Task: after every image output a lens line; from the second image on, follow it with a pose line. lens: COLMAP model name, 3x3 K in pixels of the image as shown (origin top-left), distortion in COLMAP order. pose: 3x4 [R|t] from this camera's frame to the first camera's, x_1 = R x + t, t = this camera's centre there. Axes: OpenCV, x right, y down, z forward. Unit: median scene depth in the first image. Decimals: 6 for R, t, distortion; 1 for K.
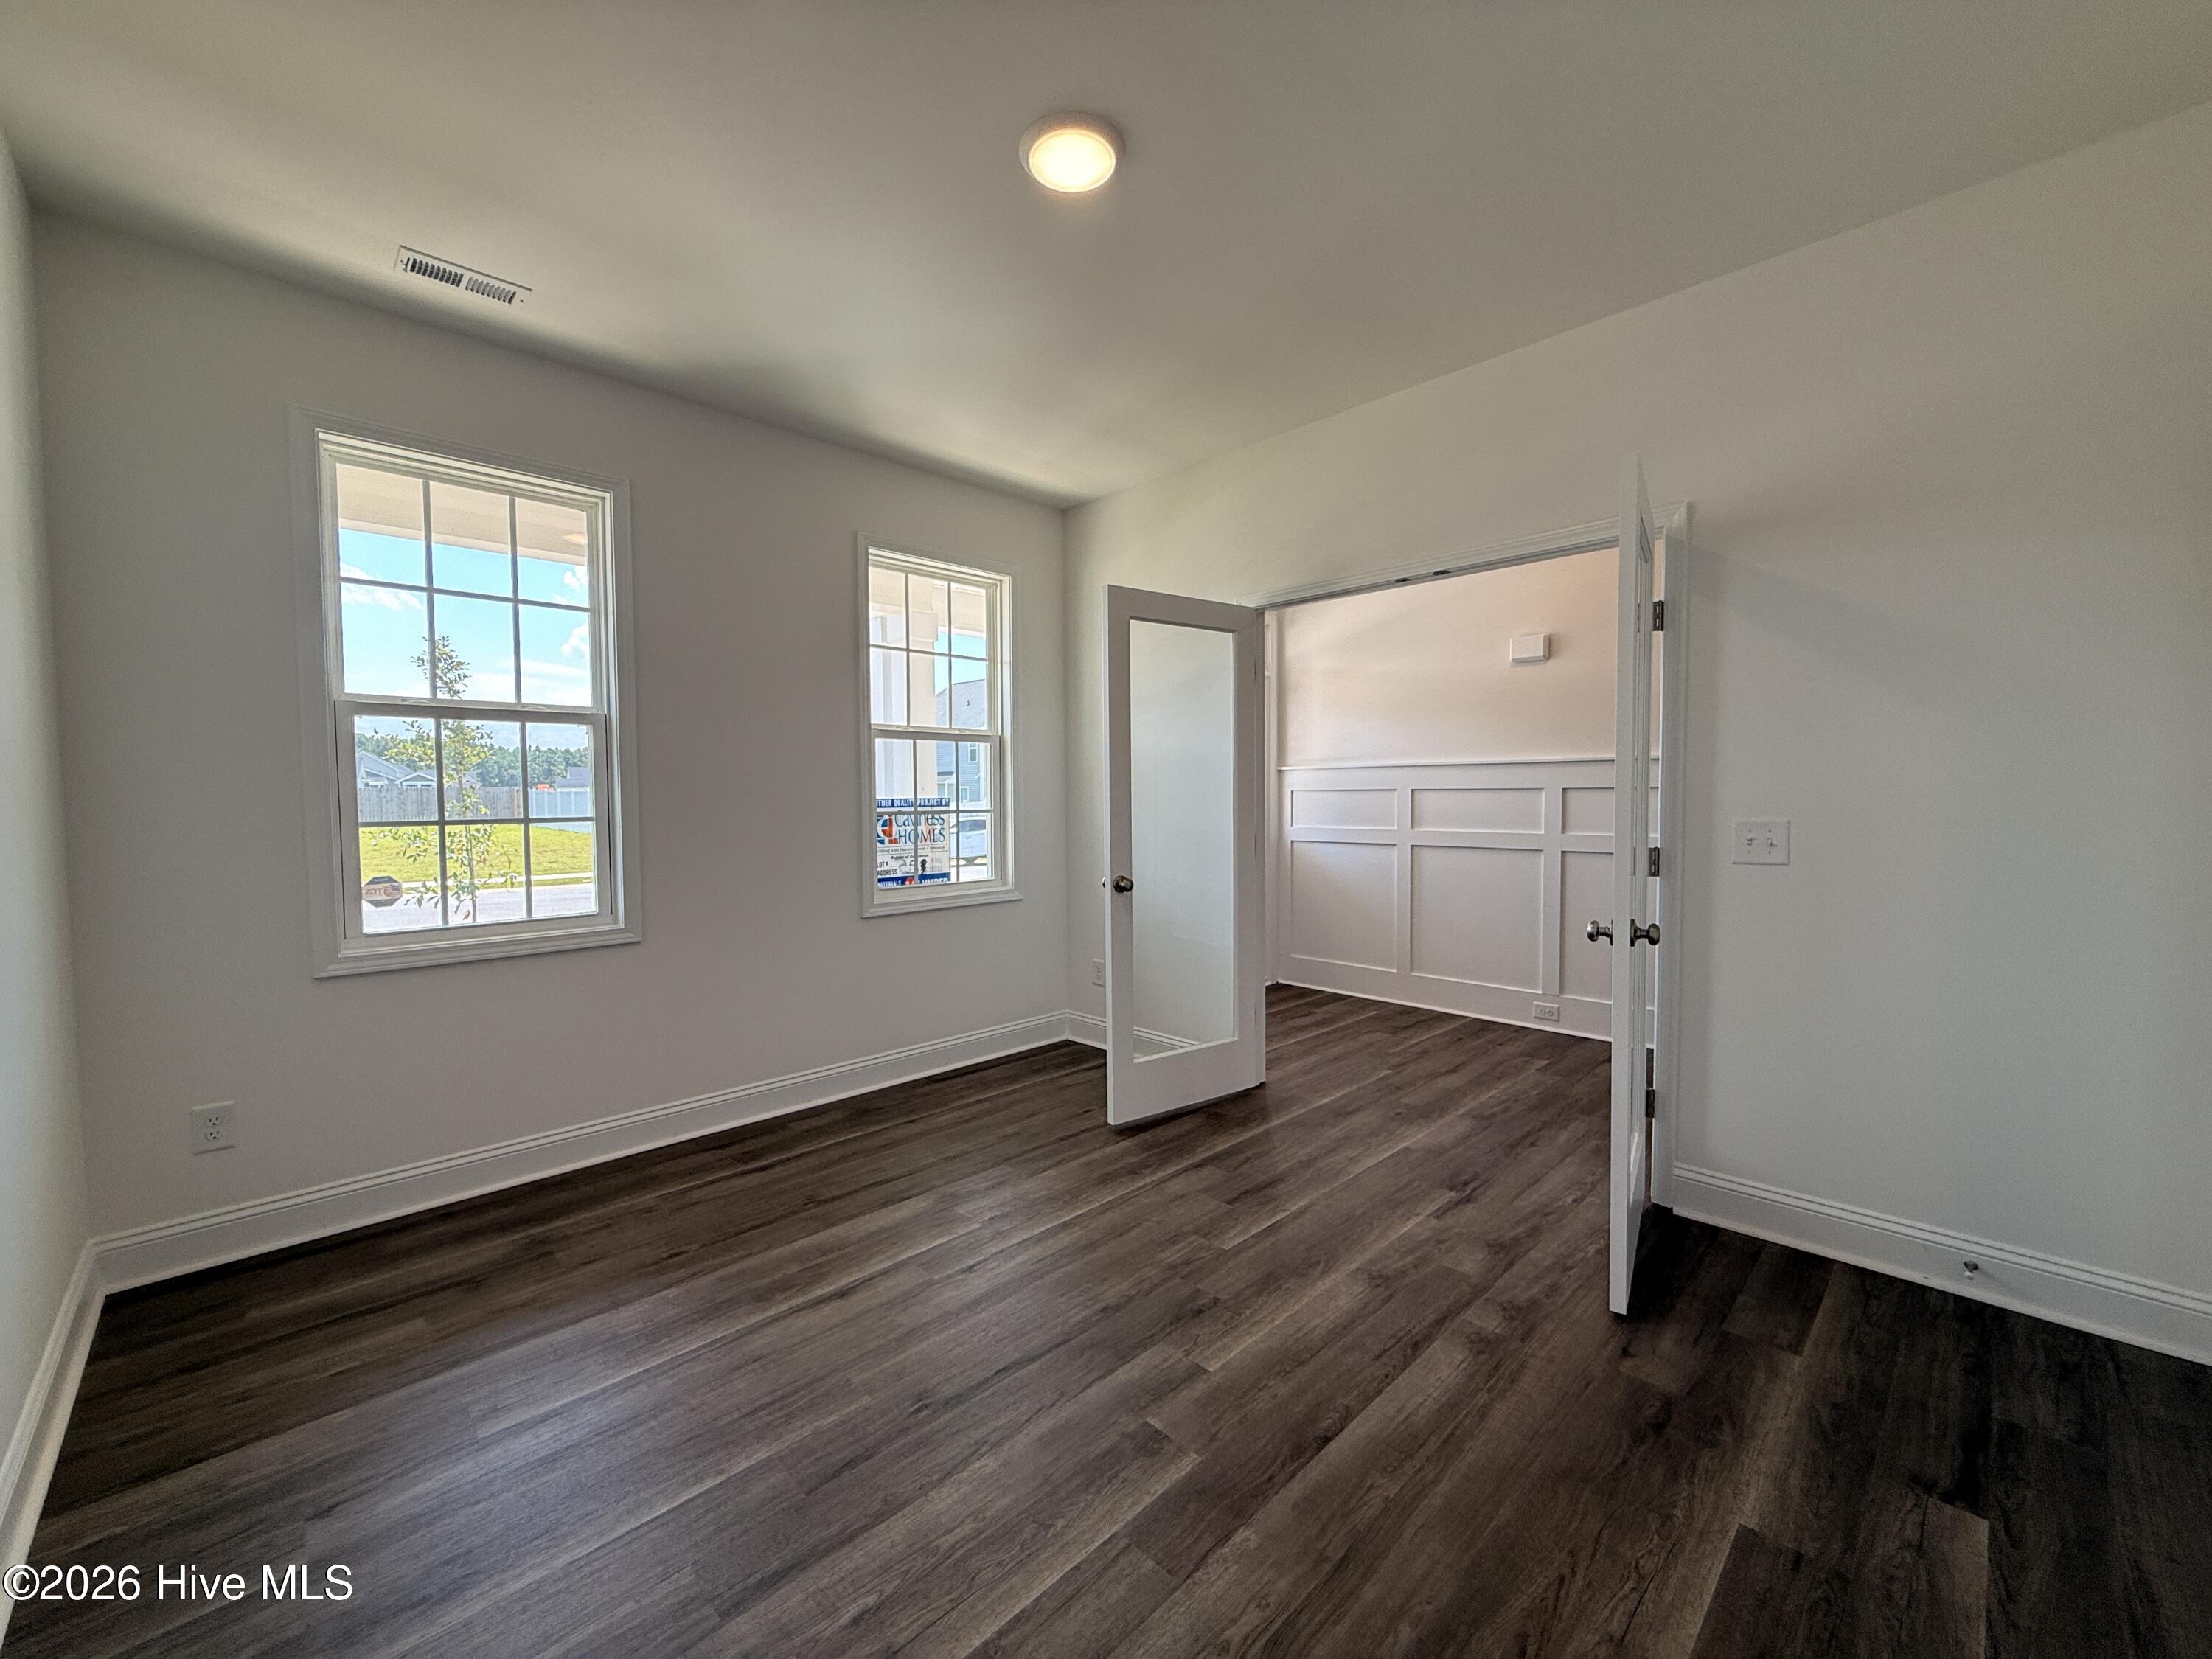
lens RADIAL K [[877.4, 0, 1097.5], [0, 877.4, 829.1], [0, 0, 1]] dist [-0.000515, -0.000072]
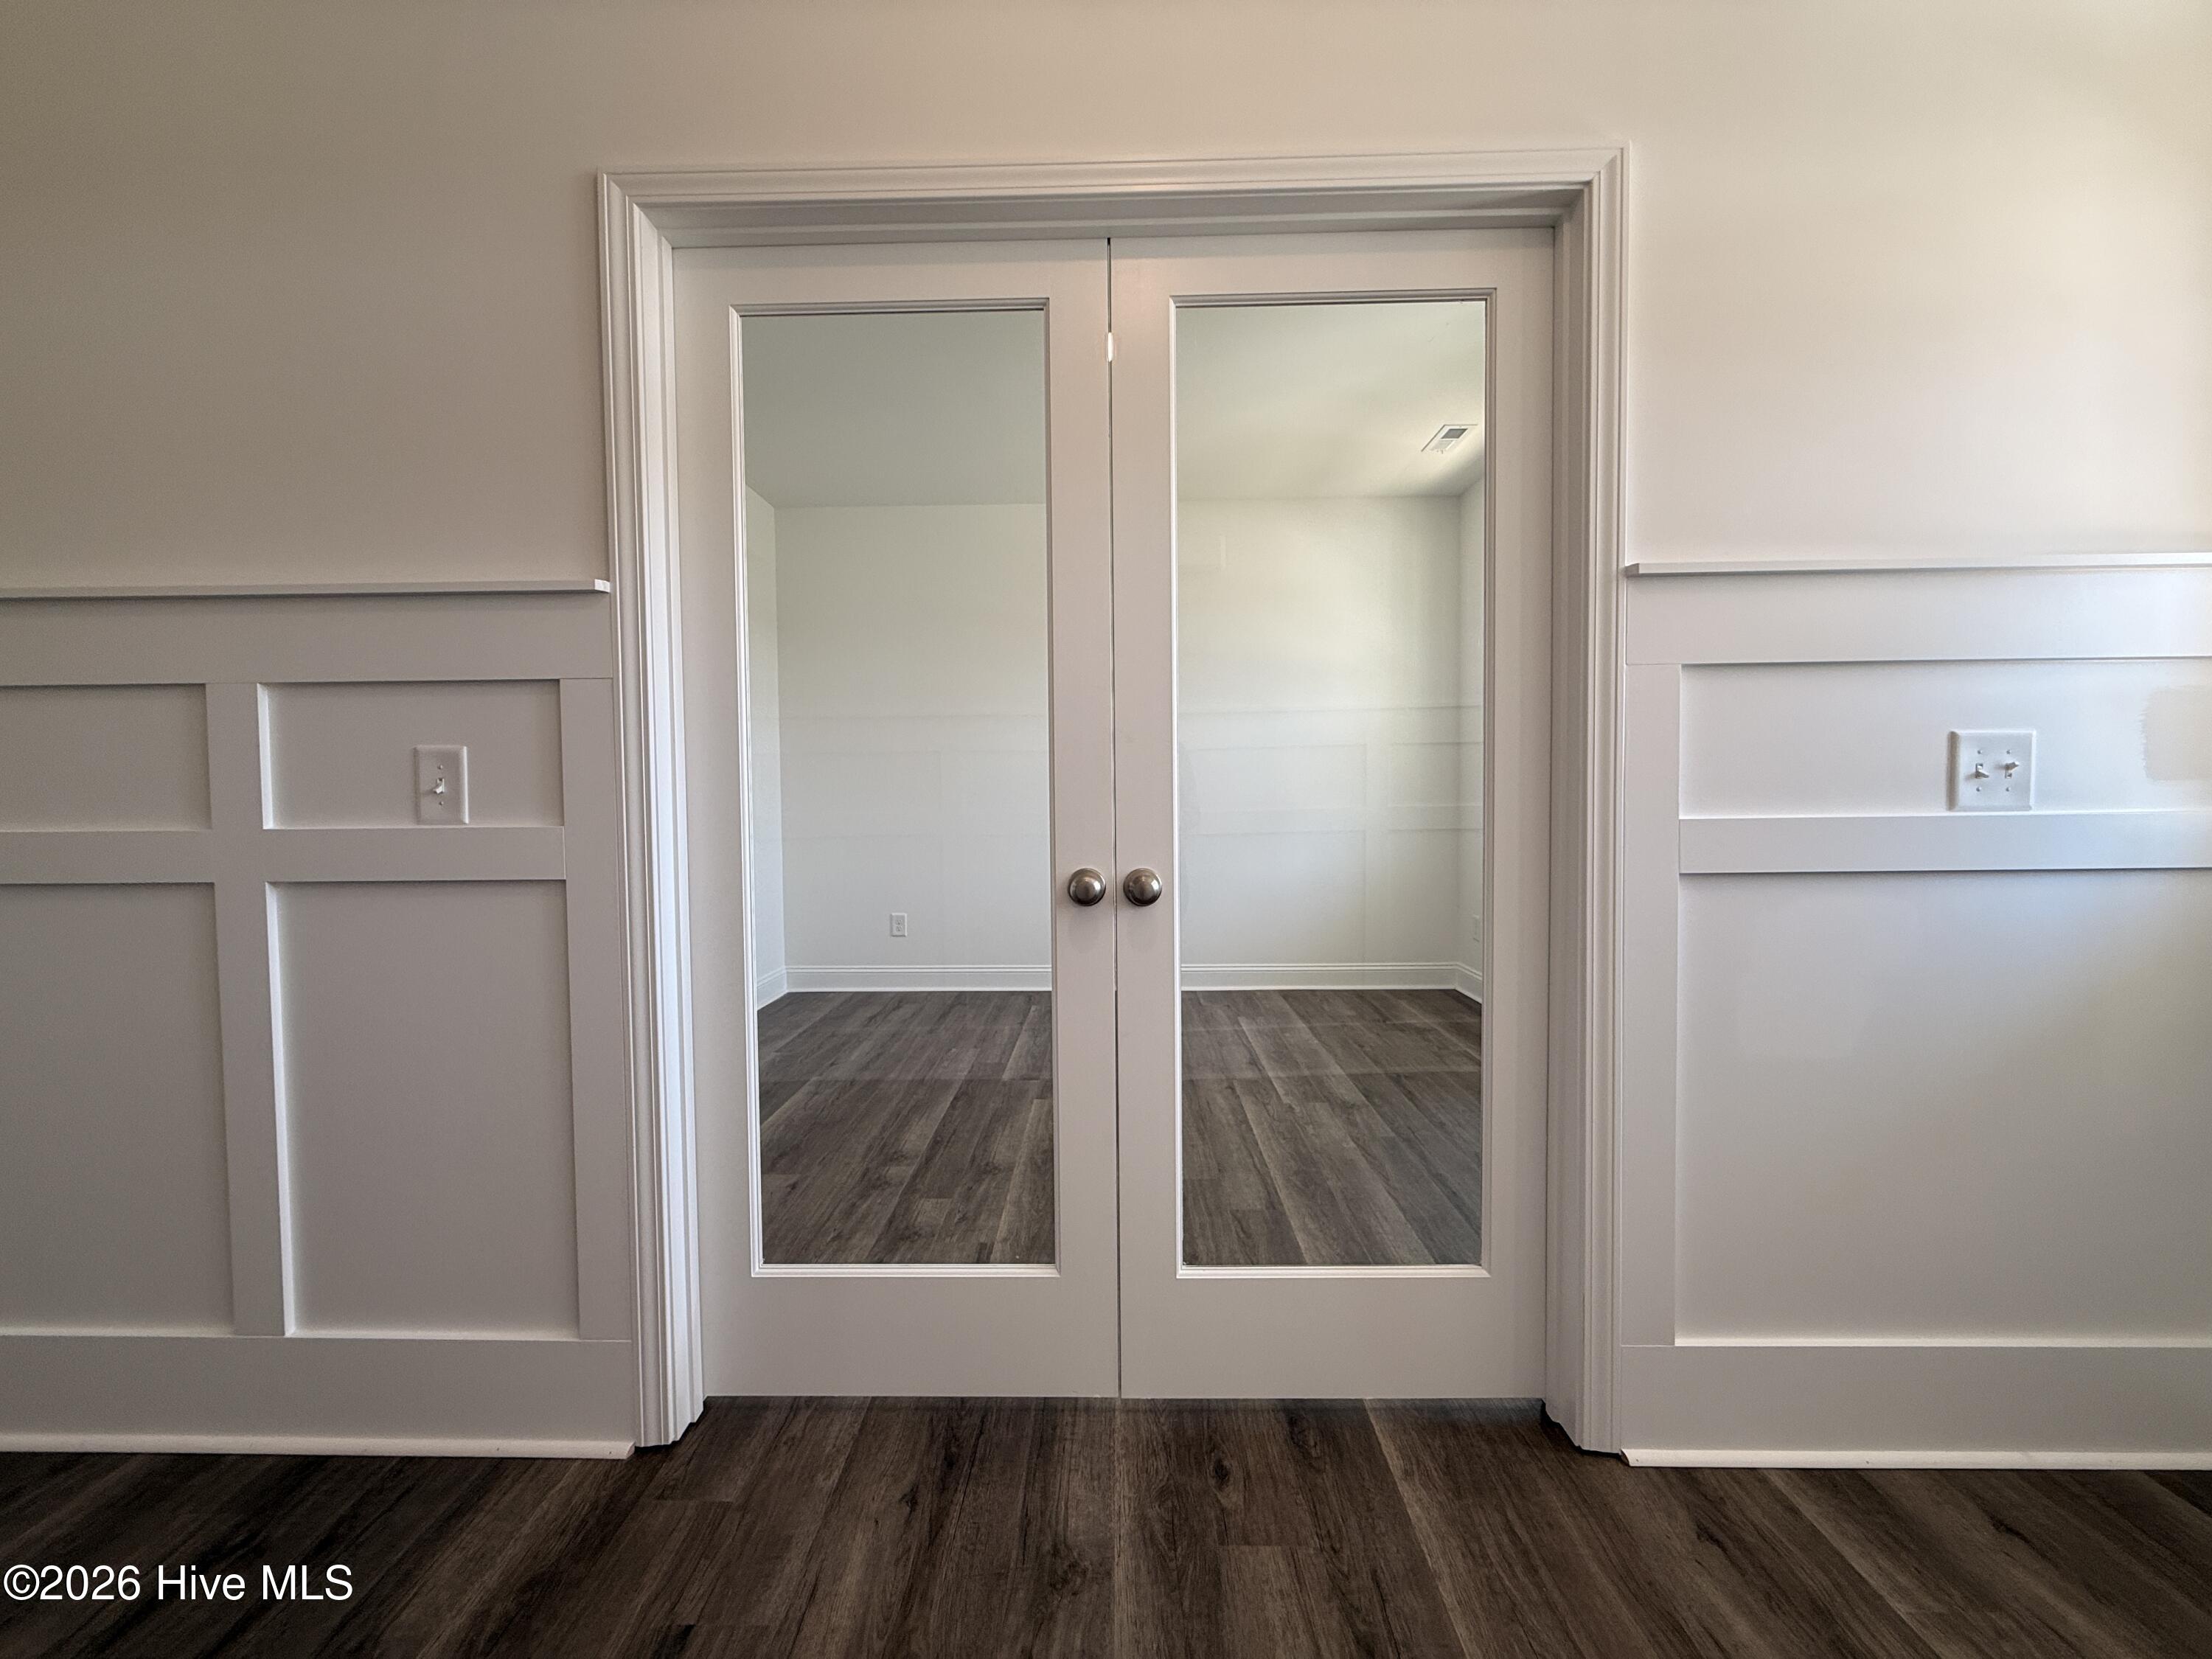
lens RADIAL K [[877.4, 0, 1097.5], [0, 877.4, 829.1], [0, 0, 1]] dist [-0.000515, -0.000072]
pose [[-0.707830, 0.040541, -0.705218, 0.739922], [-0.012980, 0.997437, 0.070368, -0.002321], [0.706263, 0.058963, -0.705489, 1.381035]]
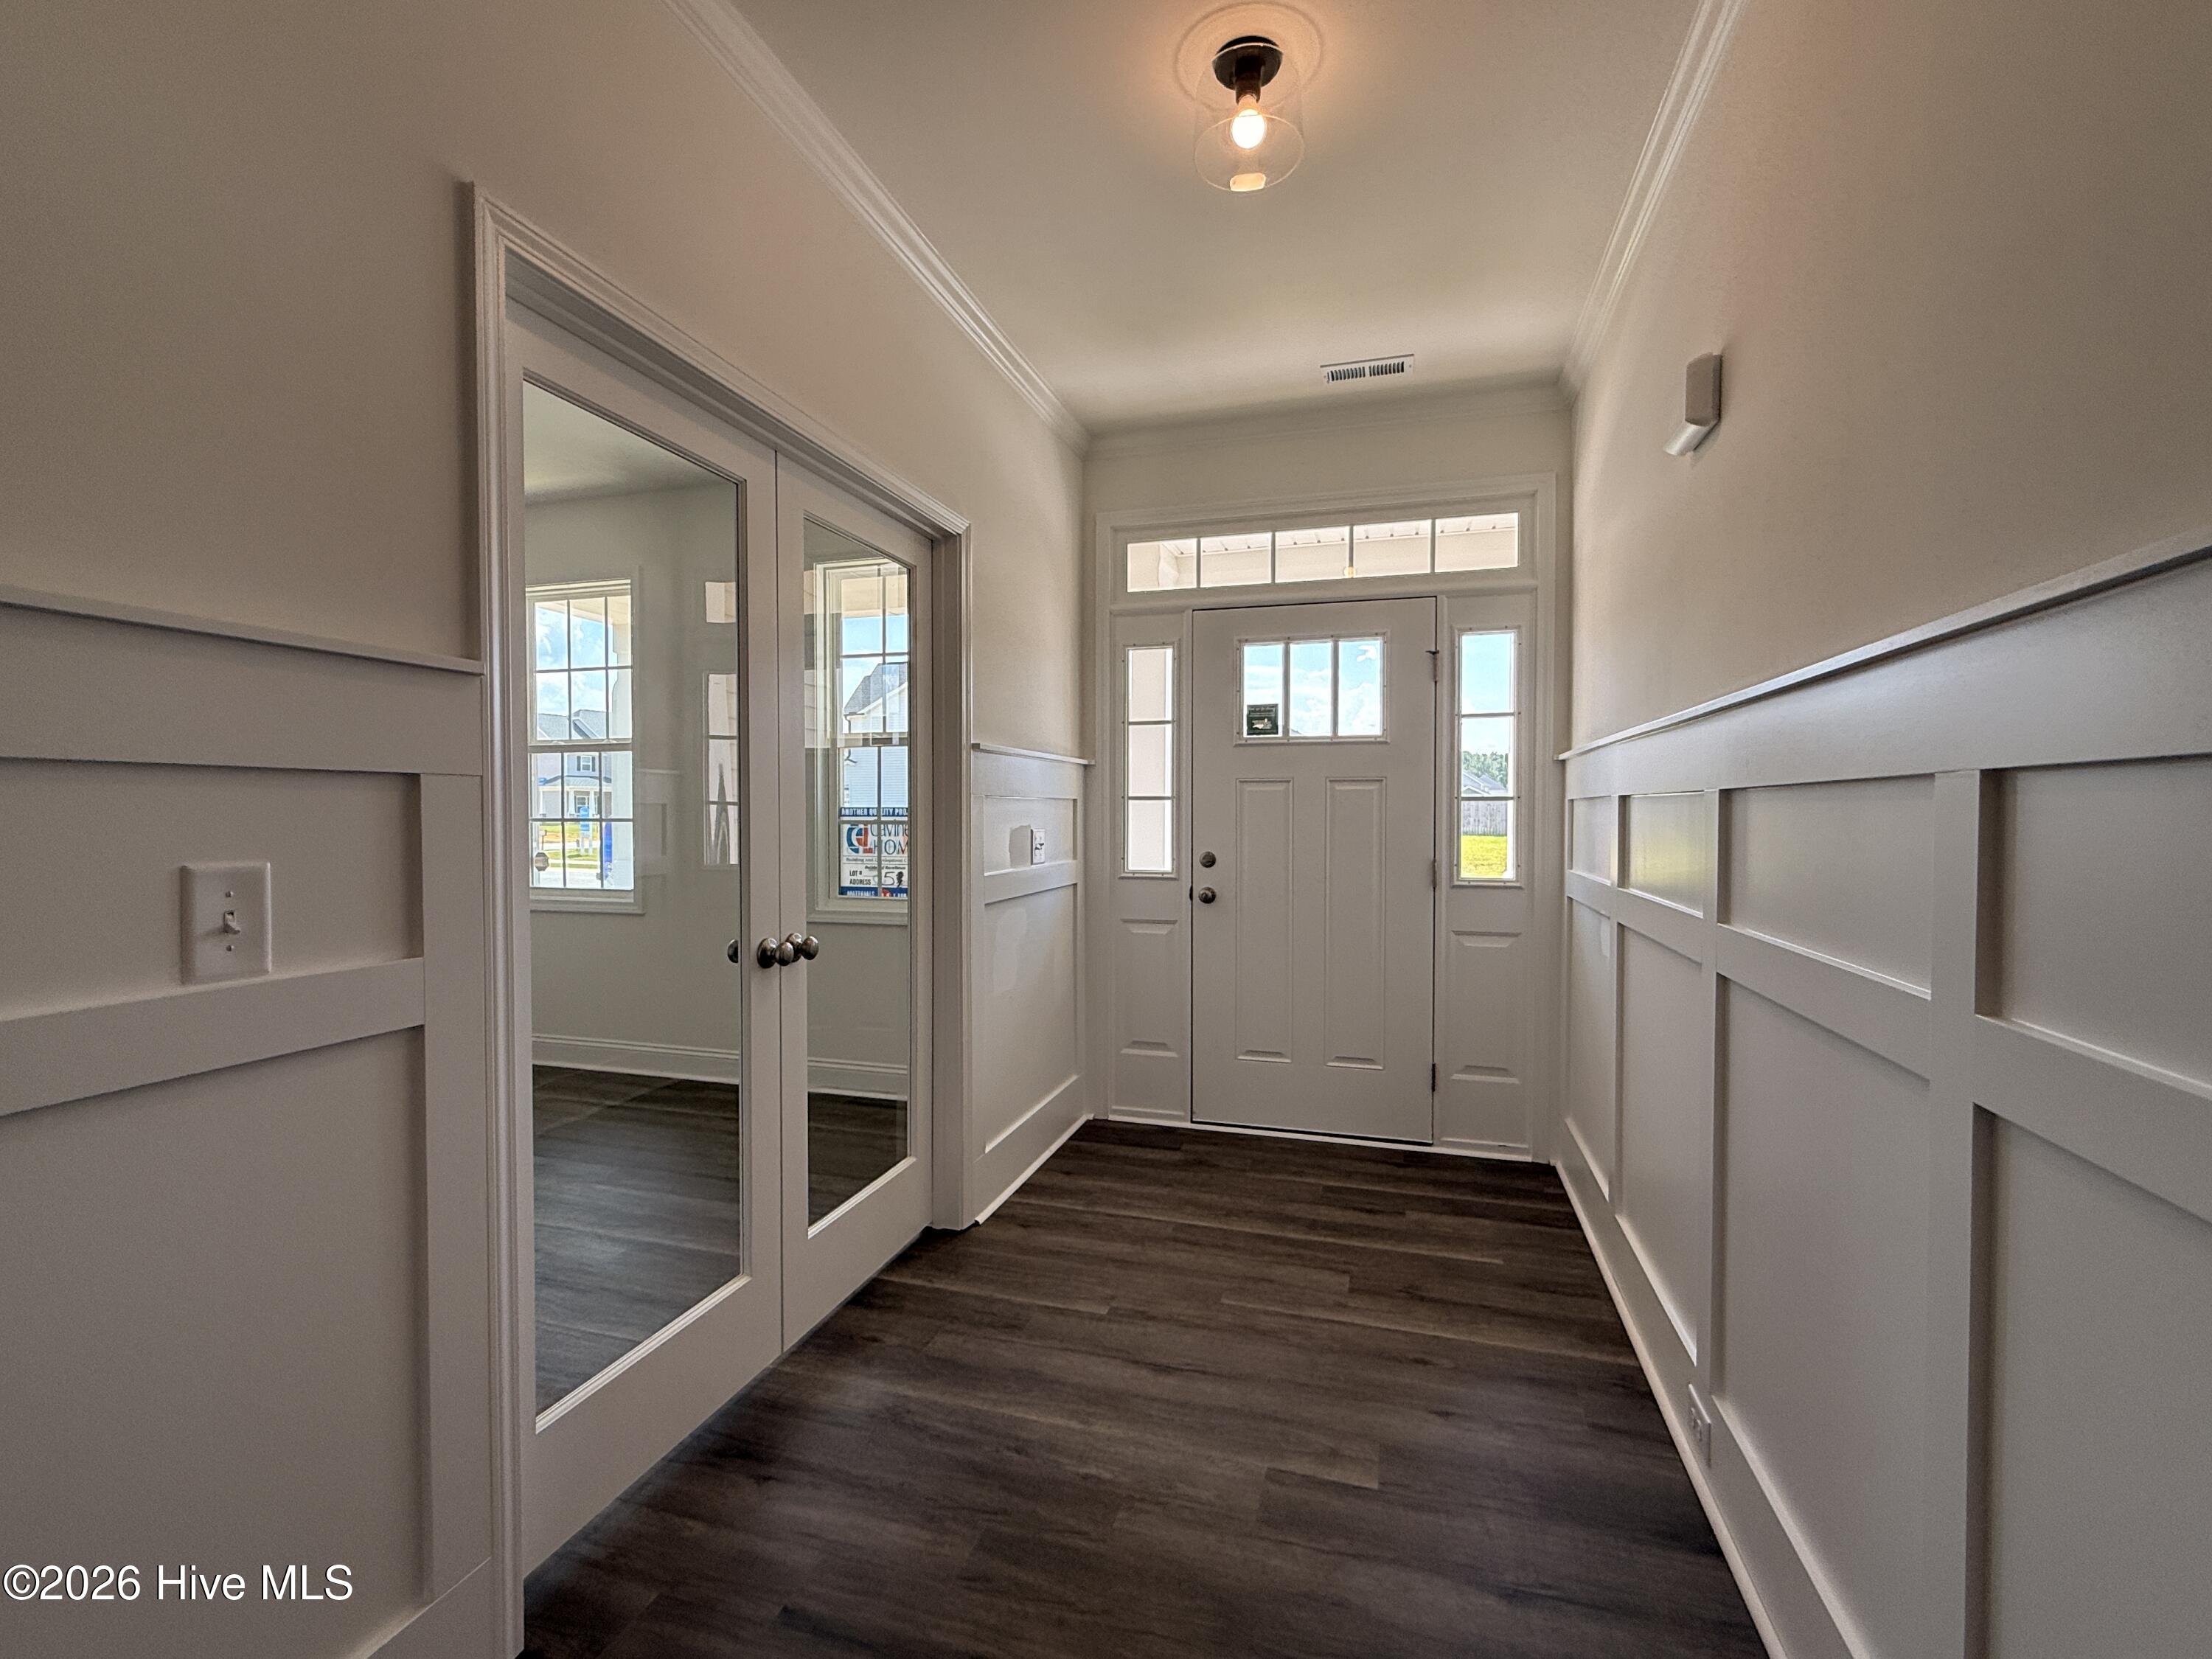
lens RADIAL K [[984.2, 0, 1097.1], [0, 984.2, 833.1], [0, 0, 1]] dist [0.000834, 0.000035]
pose [[0.482624, 0.028135, -0.875376, 1.114657], [-0.039109, 0.999179, 0.010552, -0.035875], [0.874954, 0.029142, 0.483328, 0.897930]]
